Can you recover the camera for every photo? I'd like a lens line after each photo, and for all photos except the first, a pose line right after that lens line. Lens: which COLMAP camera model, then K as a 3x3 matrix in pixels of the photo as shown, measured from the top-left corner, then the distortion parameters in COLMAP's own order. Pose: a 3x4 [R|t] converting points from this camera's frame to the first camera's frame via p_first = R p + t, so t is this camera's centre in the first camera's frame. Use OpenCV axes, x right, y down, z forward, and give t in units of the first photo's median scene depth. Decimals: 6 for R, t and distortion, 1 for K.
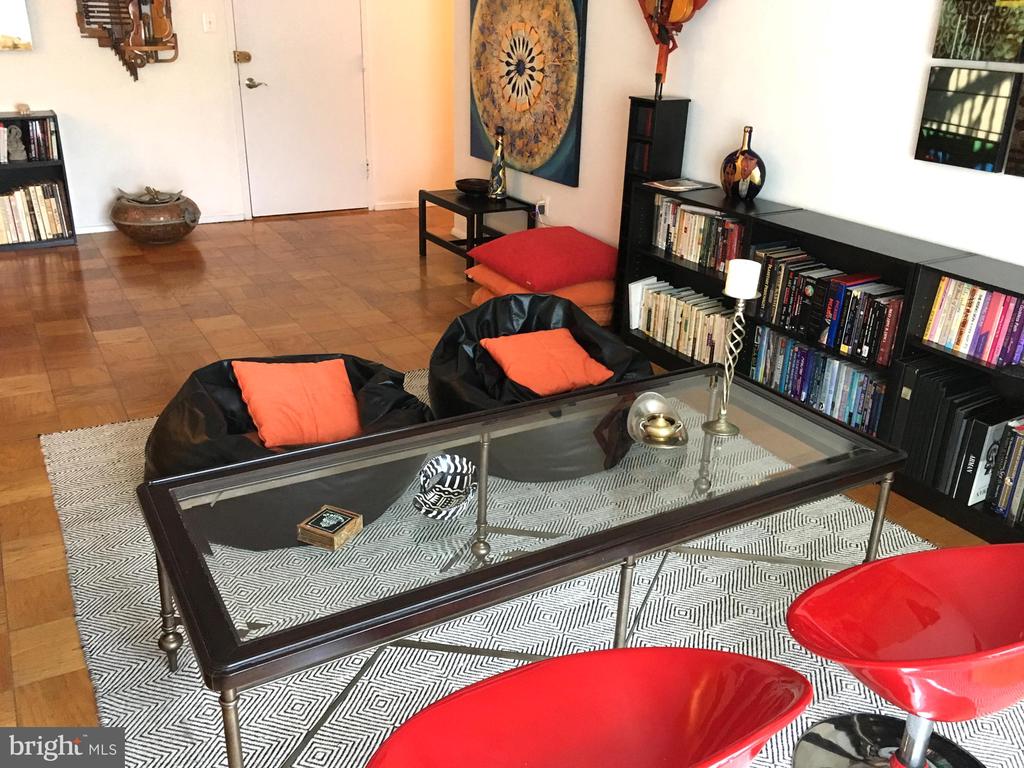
lens RADIAL K [[870.4, 0, 514.4], [0, 870.4, 382.9], [0, 0, 1]] dist [0.071333, -0.102683]
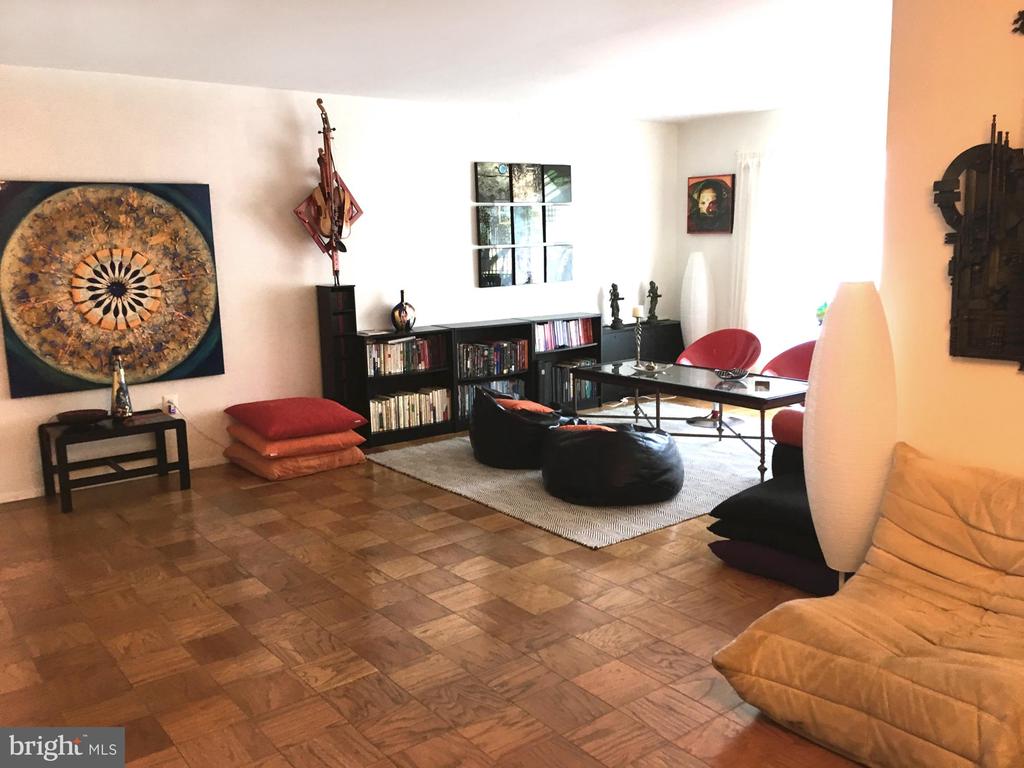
lens RADIAL K [[870.4, 0, 514.4], [0, 870.4, 382.9], [0, 0, 1]] dist [0.071333, -0.102683]
pose [[-0.120447, -0.198643, 0.972643, -1.073422], [0.403523, 0.885384, 0.230792, -0.311338], [-0.907007, 0.420282, -0.026485, 0.647309]]
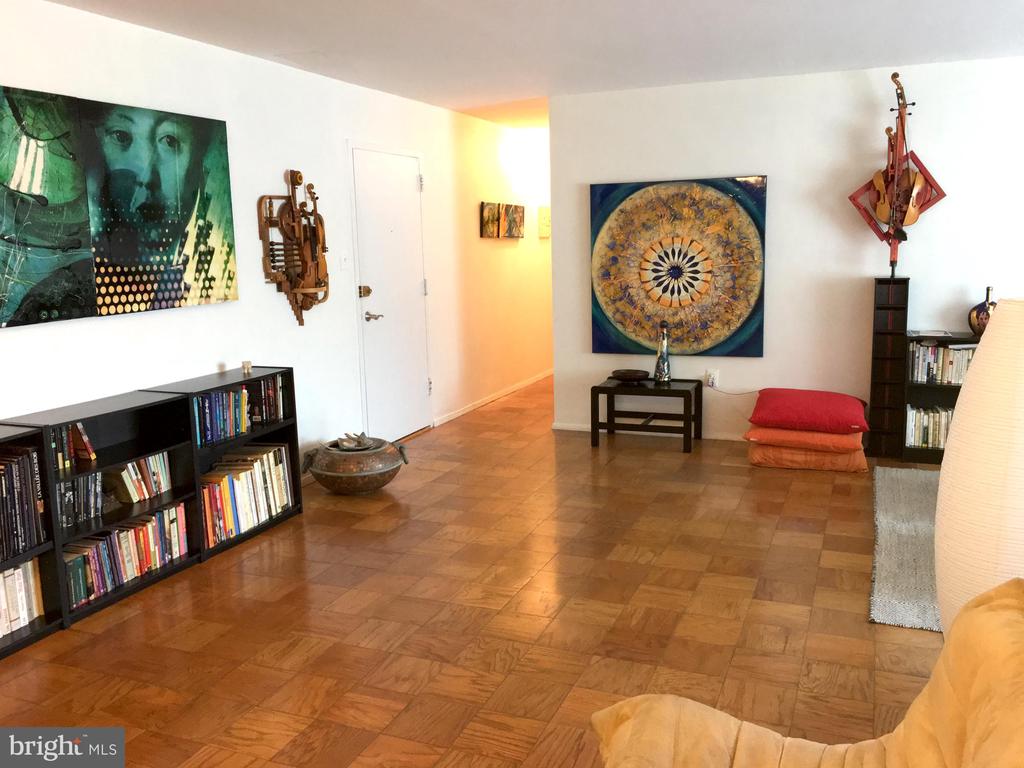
lens RADIAL K [[870.4, 0, 514.4], [0, 870.4, 382.9], [0, 0, 1]] dist [0.071333, -0.102683]
pose [[0.794411, -0.152006, 0.588052, -0.892750], [0.282912, 0.949341, -0.136795, -0.113749], [-0.537468, 0.275039, 0.797171, 0.204409]]
